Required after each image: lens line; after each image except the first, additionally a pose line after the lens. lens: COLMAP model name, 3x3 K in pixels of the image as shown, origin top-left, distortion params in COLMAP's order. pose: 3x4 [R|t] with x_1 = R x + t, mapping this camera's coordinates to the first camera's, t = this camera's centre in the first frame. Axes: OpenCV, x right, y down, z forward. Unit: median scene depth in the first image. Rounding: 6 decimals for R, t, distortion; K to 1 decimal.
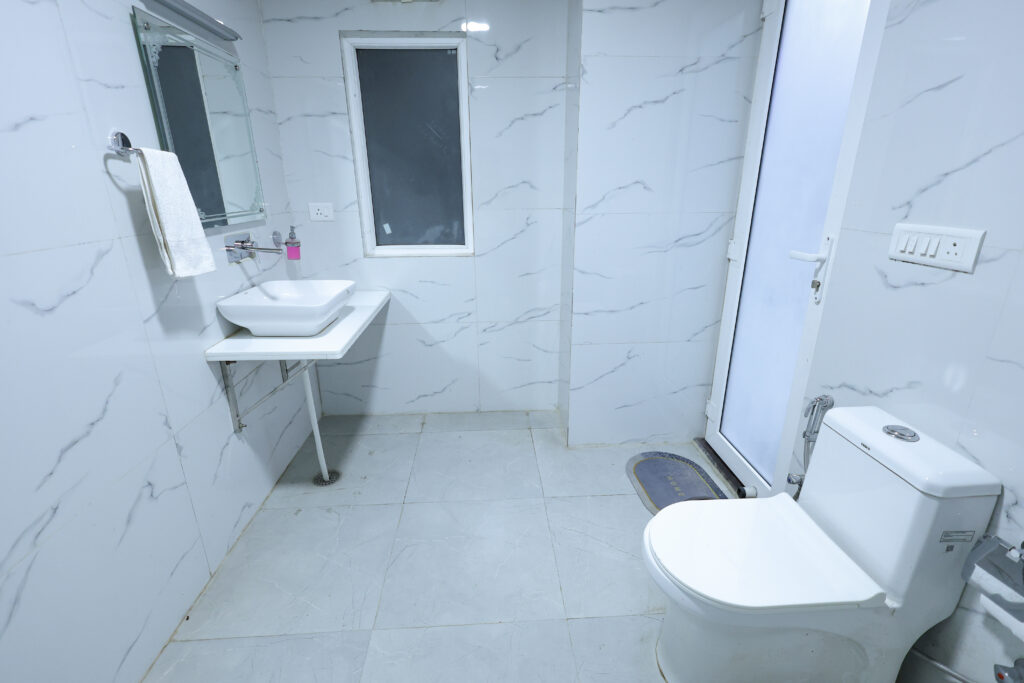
lens RADIAL K [[472.9, 0, 513.7], [0, 472.9, 342.3], [0, 0, 1]] dist [0.001536, 0.000318]
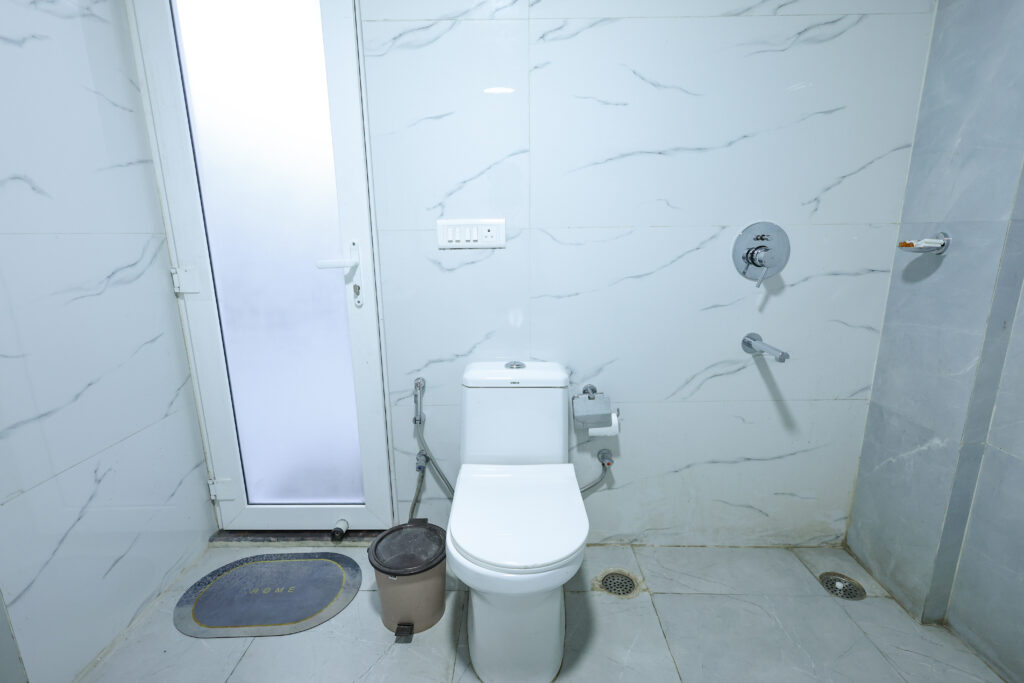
lens RADIAL K [[472.9, 0, 513.7], [0, 472.9, 342.3], [0, 0, 1]] dist [0.001536, 0.000318]
pose [[0.071320, -0.221151, 0.972628, -0.340490], [0.332917, 0.924472, 0.185790, -0.086151], [-0.940255, 0.310554, 0.139558, 0.536298]]
